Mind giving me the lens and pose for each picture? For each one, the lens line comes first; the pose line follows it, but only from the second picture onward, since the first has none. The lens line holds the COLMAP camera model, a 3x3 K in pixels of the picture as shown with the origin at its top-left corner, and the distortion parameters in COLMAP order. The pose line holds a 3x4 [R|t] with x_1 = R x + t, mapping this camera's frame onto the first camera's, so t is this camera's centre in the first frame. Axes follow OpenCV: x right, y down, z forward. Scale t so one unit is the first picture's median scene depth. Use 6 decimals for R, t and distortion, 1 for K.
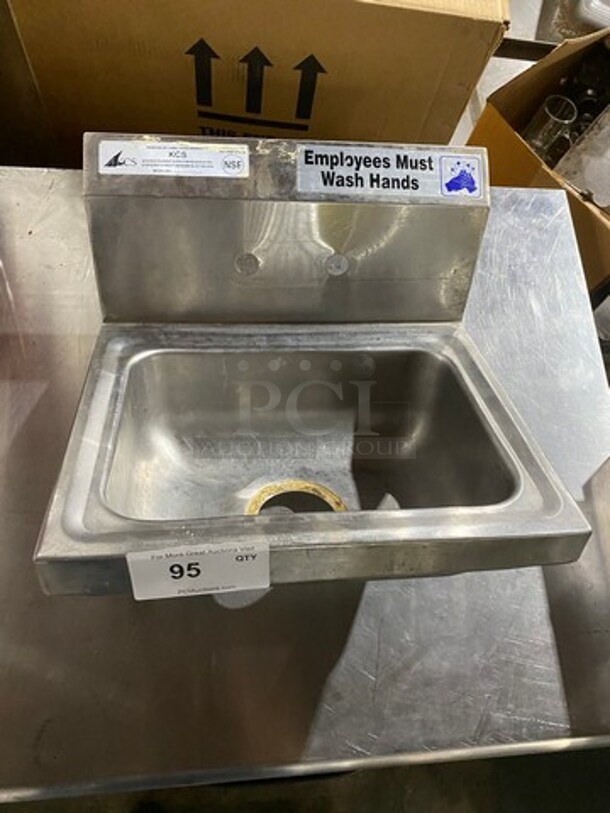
lens RADIAL K [[613.8, 0, 301.4], [0, 613.8, 420.8], [0, 0, 1]] dist [-0.005526, -0.002249]
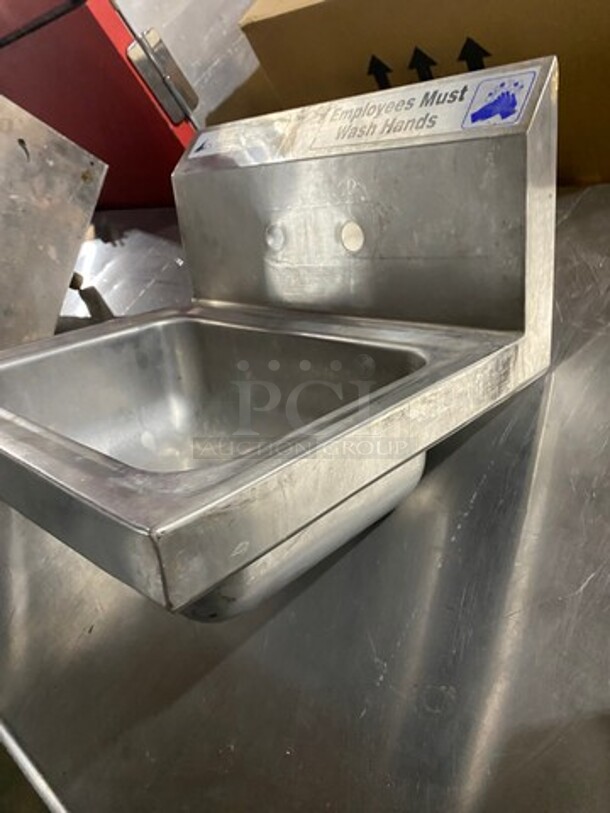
lens RADIAL K [[615.4, 0, 305.0], [0, 615.4, 406.5], [0, 0, 1]] dist [0.003966, 0.004165]
pose [[0.626088, 0.151874, -0.764819, 0.725121], [-0.360906, 0.925903, -0.111579, 0.072890], [0.691203, 0.345886, 0.634509, 0.551619]]
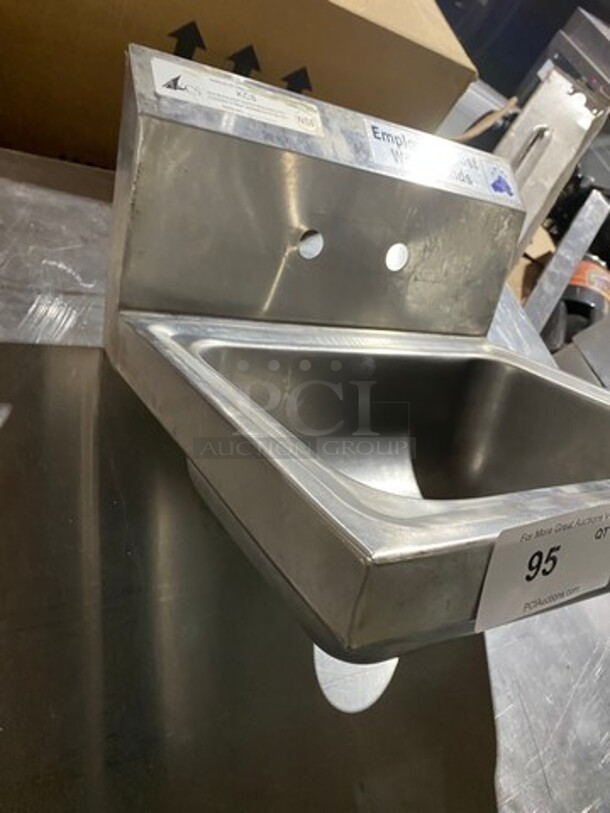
lens RADIAL K [[615.4, 0, 305.0], [0, 615.4, 406.5], [0, 0, 1]] dist [0.003966, 0.004165]
pose [[0.909069, -0.021129, 0.416109, -0.459920], [0.125163, 0.966433, -0.224368, 0.140759], [-0.397401, 0.256047, 0.881199, 0.355502]]
